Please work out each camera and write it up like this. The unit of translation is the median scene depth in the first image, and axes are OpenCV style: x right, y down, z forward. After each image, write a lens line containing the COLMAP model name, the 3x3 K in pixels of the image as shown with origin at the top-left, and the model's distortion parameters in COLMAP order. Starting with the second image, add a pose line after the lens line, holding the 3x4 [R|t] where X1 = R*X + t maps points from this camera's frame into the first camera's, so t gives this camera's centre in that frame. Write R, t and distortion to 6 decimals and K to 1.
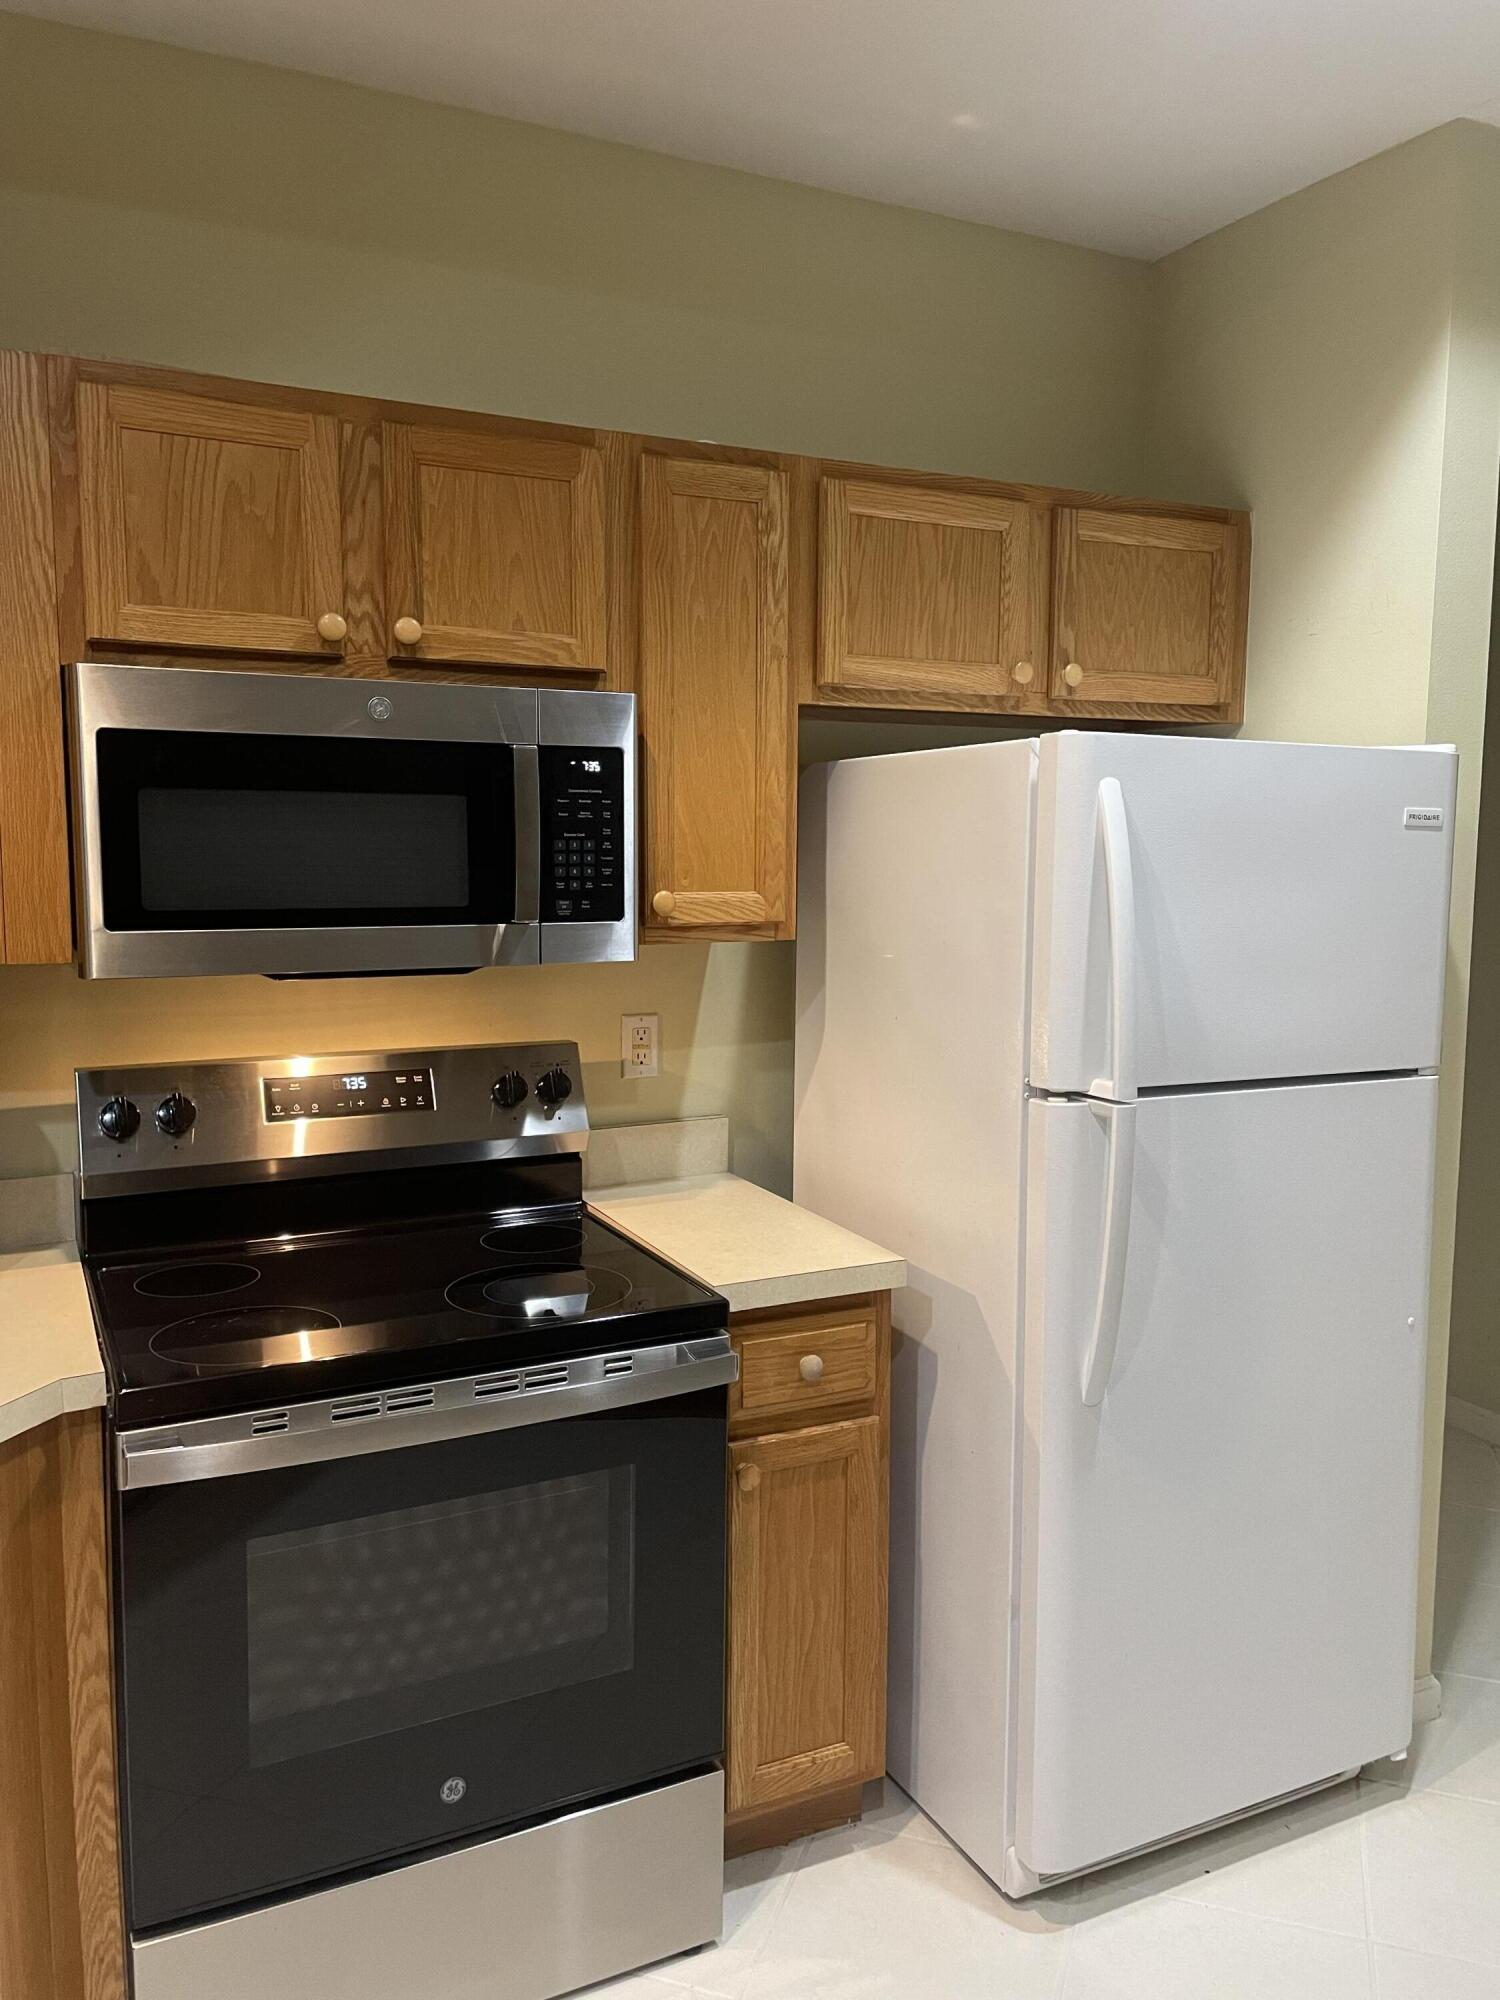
lens RADIAL K [[1509.8, 0, 755.8], [0, 1509.8, 1001.7], [0, 0, 1]] dist [0.054459, -0.053867]
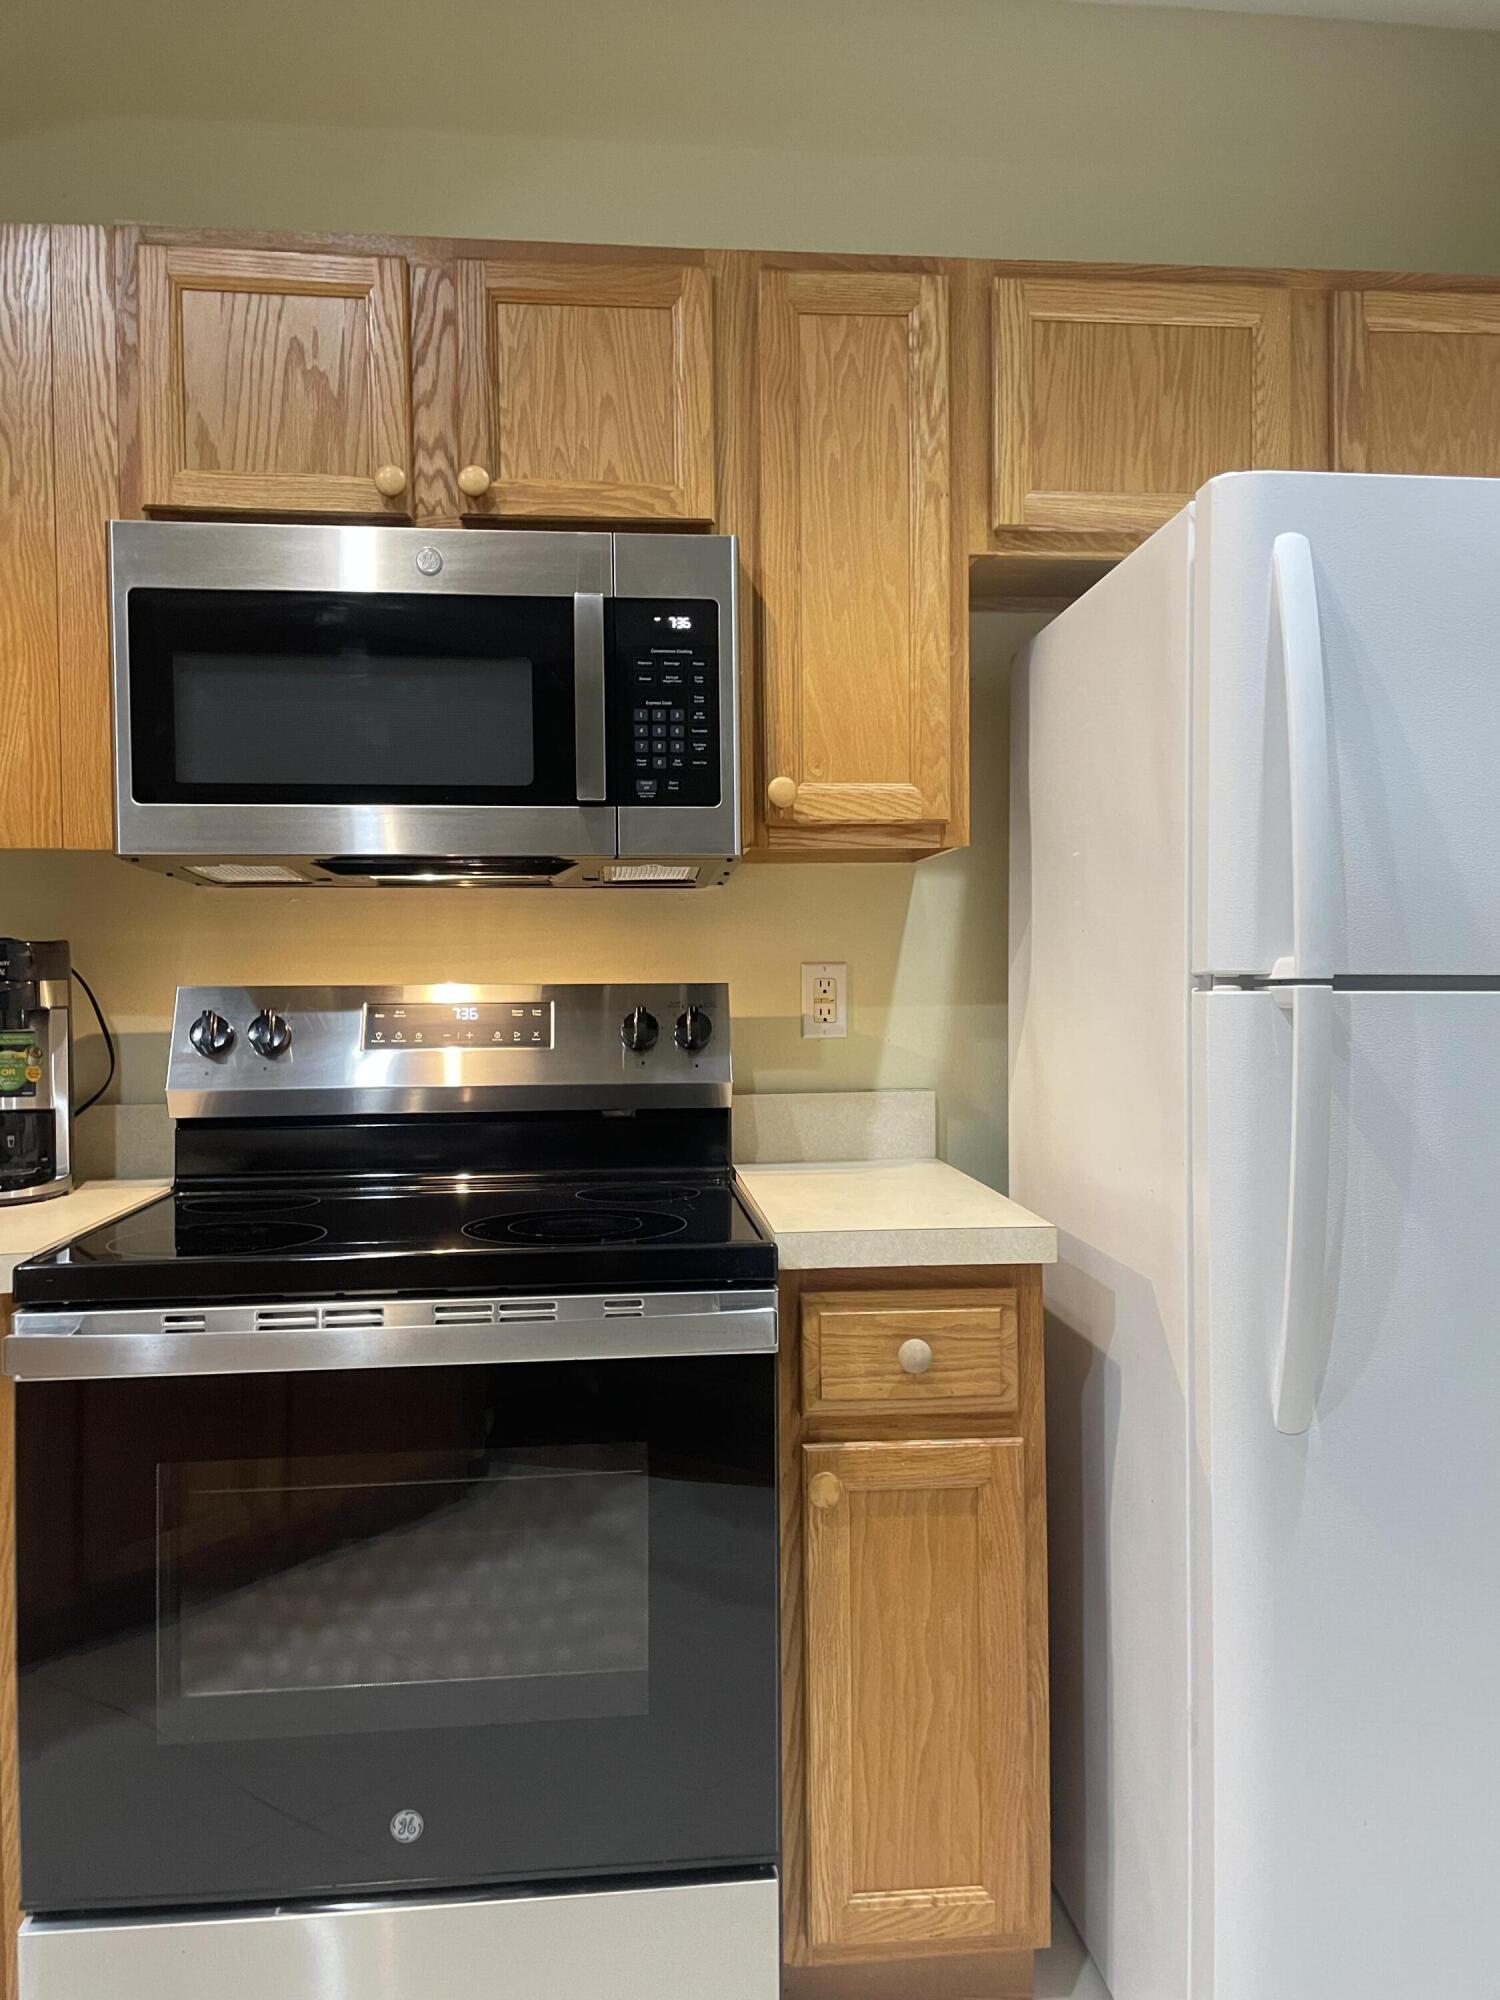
lens RADIAL K [[1509.8, 0, 745.5], [0, 1509.8, 1001.2], [0, 0, 1]] dist [0.054459, -0.053867]
pose [[0.935033, -0.008560, -0.354457, 0.222815], [-0.024037, 0.995878, -0.087458, 0.128375], [0.353745, 0.090296, 0.930973, 0.234717]]
